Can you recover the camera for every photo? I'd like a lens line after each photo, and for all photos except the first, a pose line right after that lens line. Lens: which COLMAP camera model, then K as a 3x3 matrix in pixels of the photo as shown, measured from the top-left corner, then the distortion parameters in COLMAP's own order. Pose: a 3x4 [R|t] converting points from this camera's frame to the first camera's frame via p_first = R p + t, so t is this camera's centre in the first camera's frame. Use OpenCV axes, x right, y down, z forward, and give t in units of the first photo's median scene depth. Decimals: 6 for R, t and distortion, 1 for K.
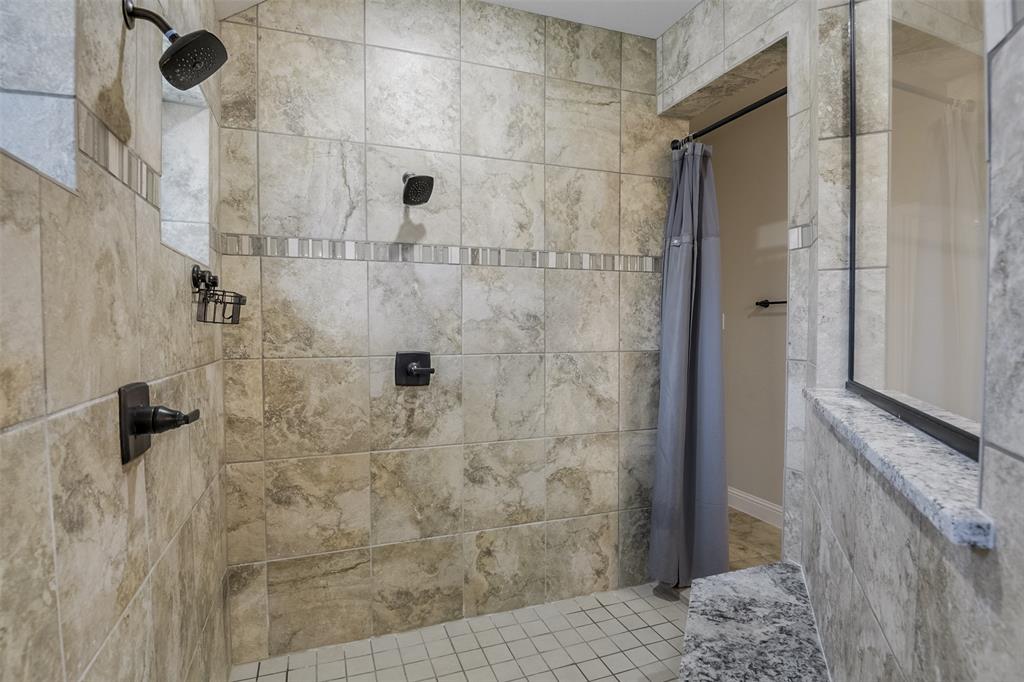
lens RADIAL K [[516.6, 0, 512.0], [0, 516.6, 341.0], [0, 0, 1]] dist [0.000728, -0.032161]
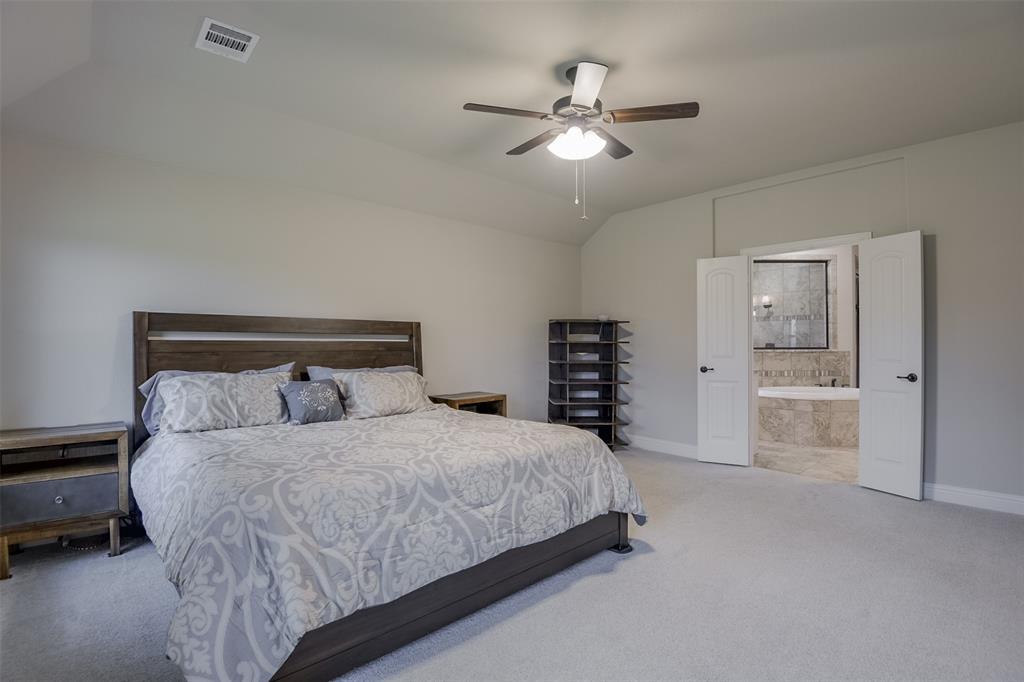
lens RADIAL K [[470.1, 0, 511.4], [0, 470.1, 344.4], [0, 0, 1]] dist [-0.027282, -0.000419]
pose [[0.365322, 0.002645, -0.930877, 2.456669], [-0.024727, 0.999671, -0.006864, 0.106561], [0.930553, 0.025526, 0.365267, -2.211826]]
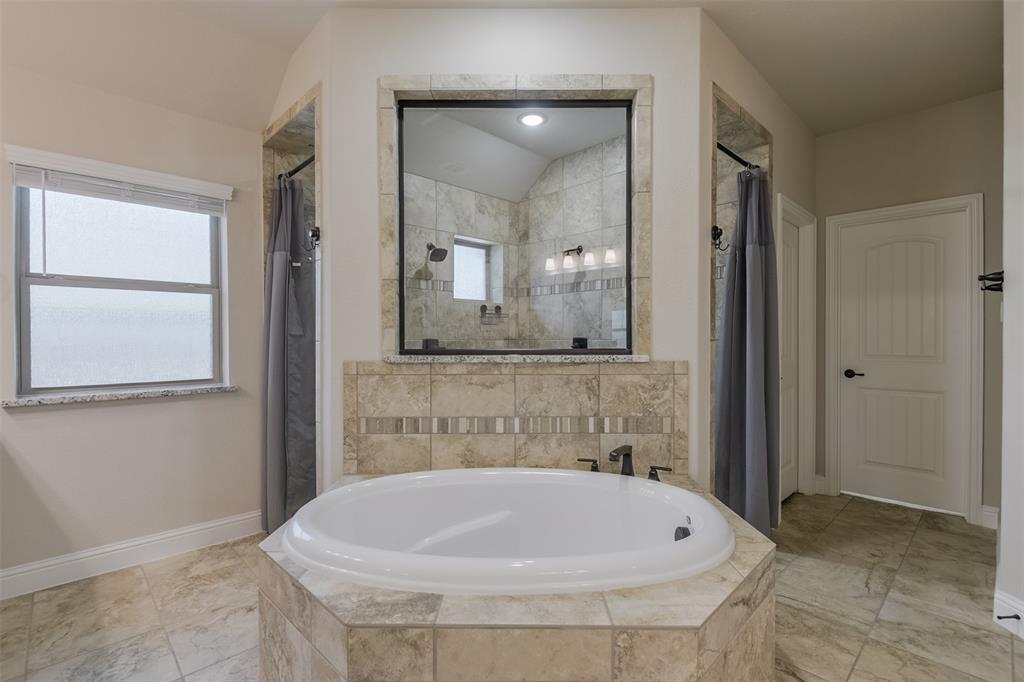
lens RADIAL K [[467.5, 0, 509.4], [0, 467.5, 342.3], [0, 0, 1]] dist [0.024356, -0.022989]
pose [[0.395590, 0.007962, -0.918393, 1.306841], [-0.026604, 0.999642, -0.002793, 0.050257], [0.918042, 0.025538, 0.395660, 0.060078]]
